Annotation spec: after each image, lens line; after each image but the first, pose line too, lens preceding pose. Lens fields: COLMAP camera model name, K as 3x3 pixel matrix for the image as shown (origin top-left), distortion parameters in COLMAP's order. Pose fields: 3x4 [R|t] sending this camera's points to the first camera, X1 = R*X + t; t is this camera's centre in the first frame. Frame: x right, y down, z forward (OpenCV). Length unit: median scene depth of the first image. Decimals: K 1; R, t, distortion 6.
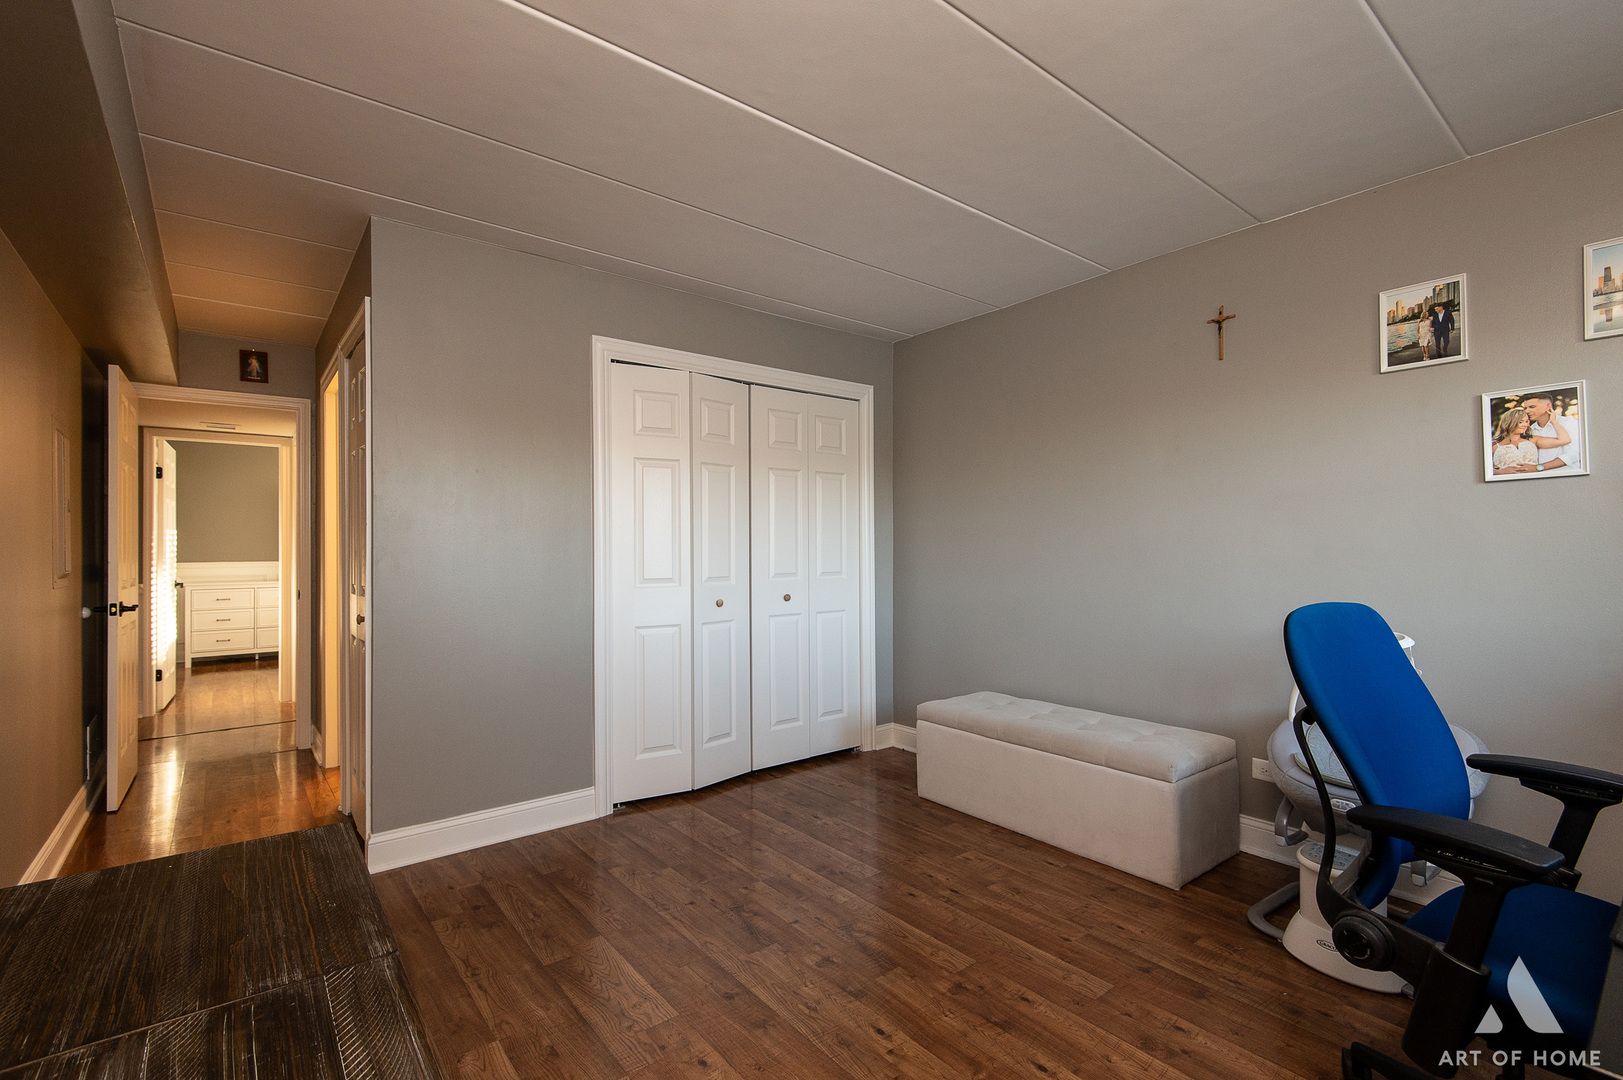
lens RADIAL K [[733.1, 0, 808.3], [0, 733.1, 542.2], [0, 0, 1]] dist [0.019804, -0.012937]
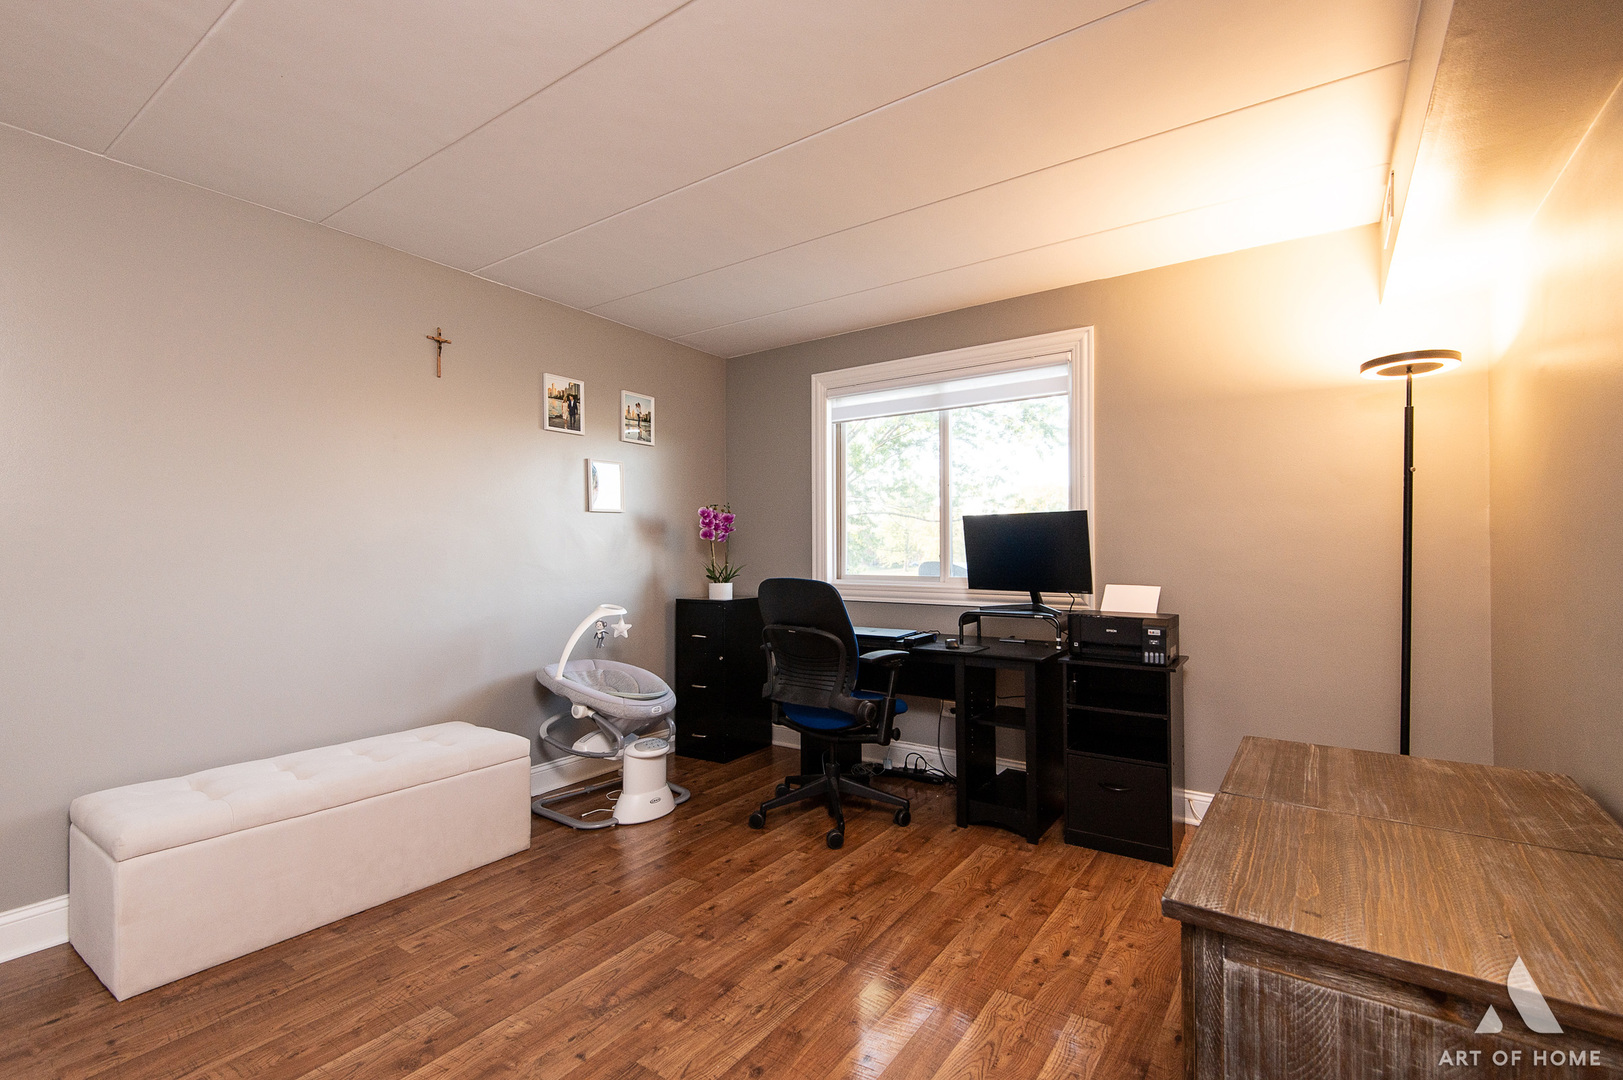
lens RADIAL K [[733.1, 0, 807.8], [0, 733.1, 545.3], [0, 0, 1]] dist [0.019804, -0.012937]
pose [[-0.291380, 0.011489, 0.956538, -0.773107], [-0.005633, 0.999890, -0.013726, 0.013235], [-0.956591, -0.009388, -0.291283, 0.974900]]
